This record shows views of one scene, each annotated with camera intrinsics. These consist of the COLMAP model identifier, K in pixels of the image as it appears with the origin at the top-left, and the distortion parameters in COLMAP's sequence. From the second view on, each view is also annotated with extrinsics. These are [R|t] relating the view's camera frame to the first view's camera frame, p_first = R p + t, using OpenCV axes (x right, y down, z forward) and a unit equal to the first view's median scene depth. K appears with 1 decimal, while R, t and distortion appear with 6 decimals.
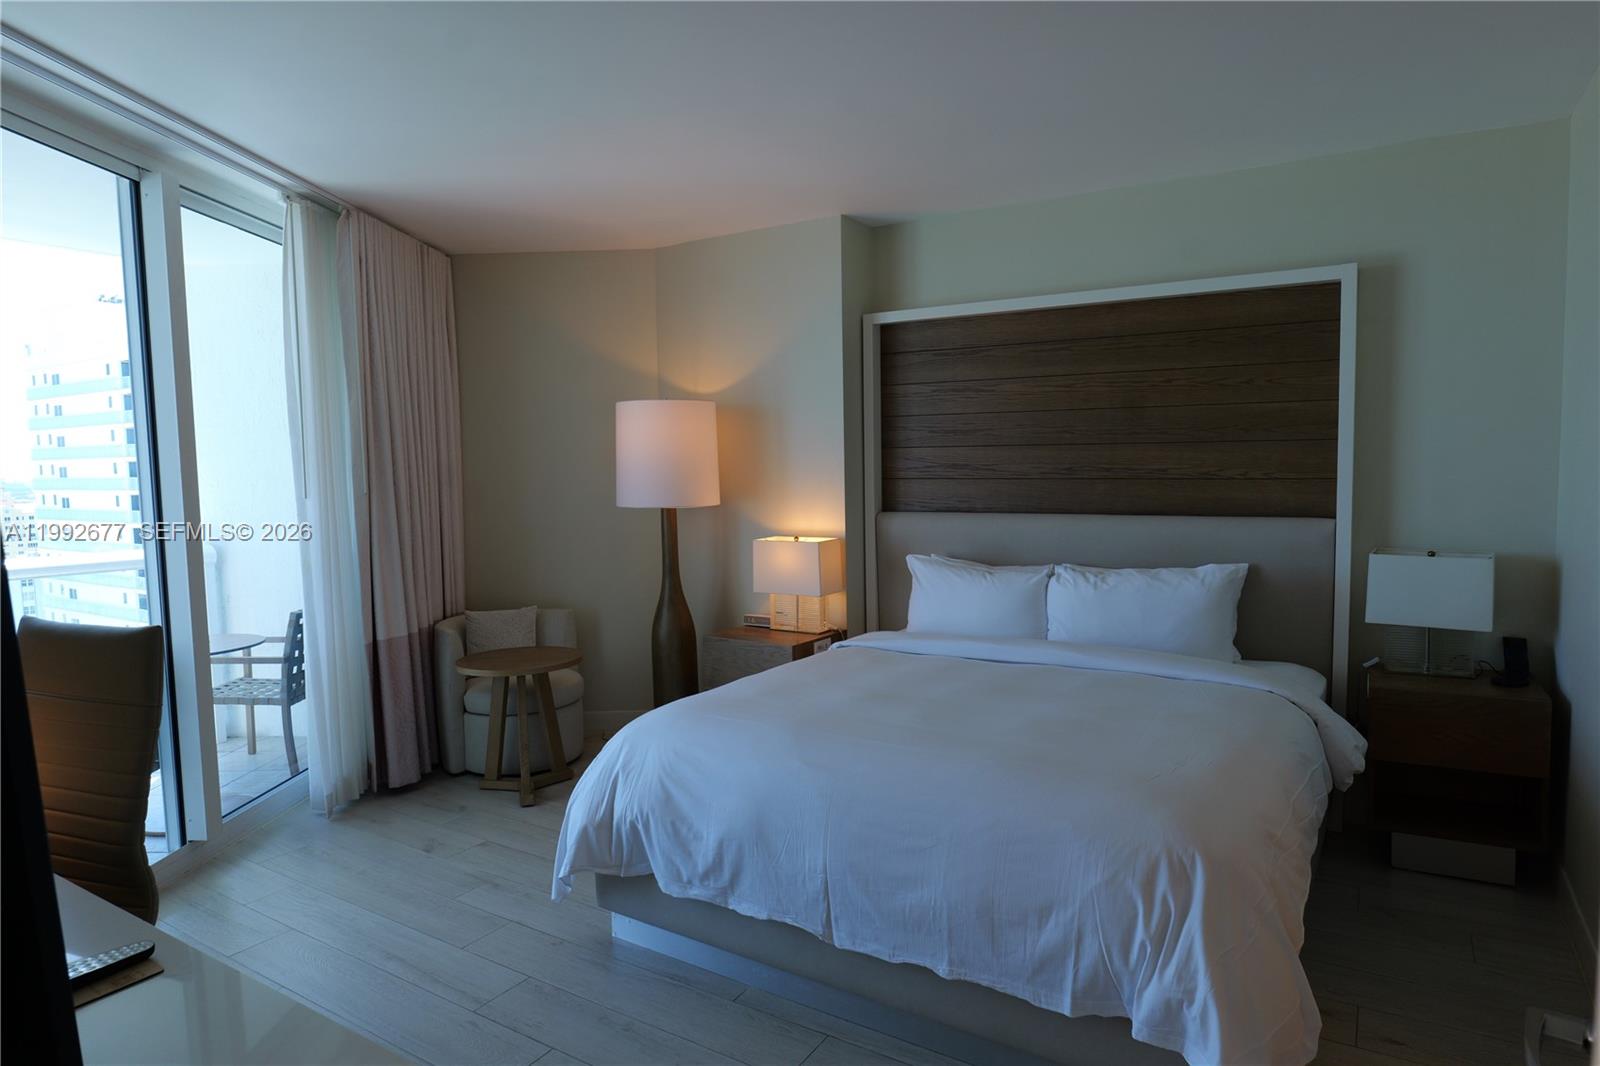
lens RADIAL K [[931.7, 0, 800.0], [0, 931.7, 533.0], [0, 0, 1]] dist [-0.002324, -0.000878]
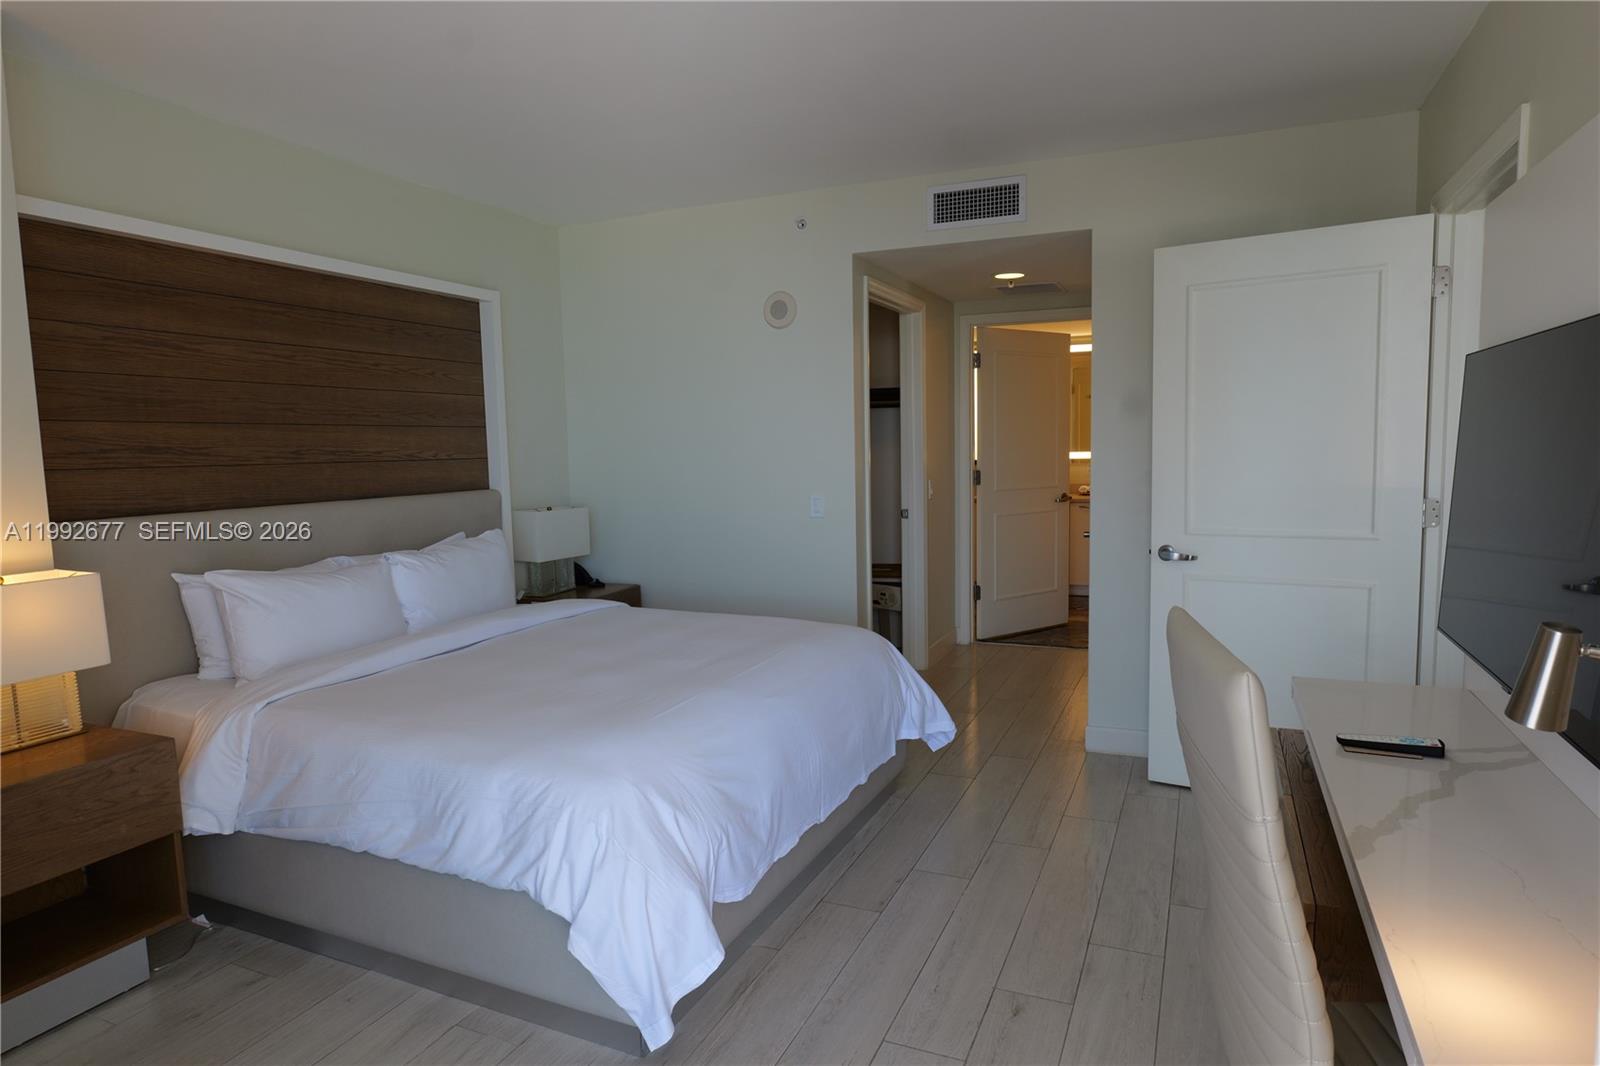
lens RADIAL K [[931.7, 0, 800.0], [0, 931.7, 533.0], [0, 0, 1]] dist [-0.002324, -0.000878]
pose [[-0.137303, -0.074633, 0.987714, -0.689130], [0.101888, 0.990804, 0.089030, -0.024894], [-0.985275, 0.112860, -0.128436, 0.697386]]
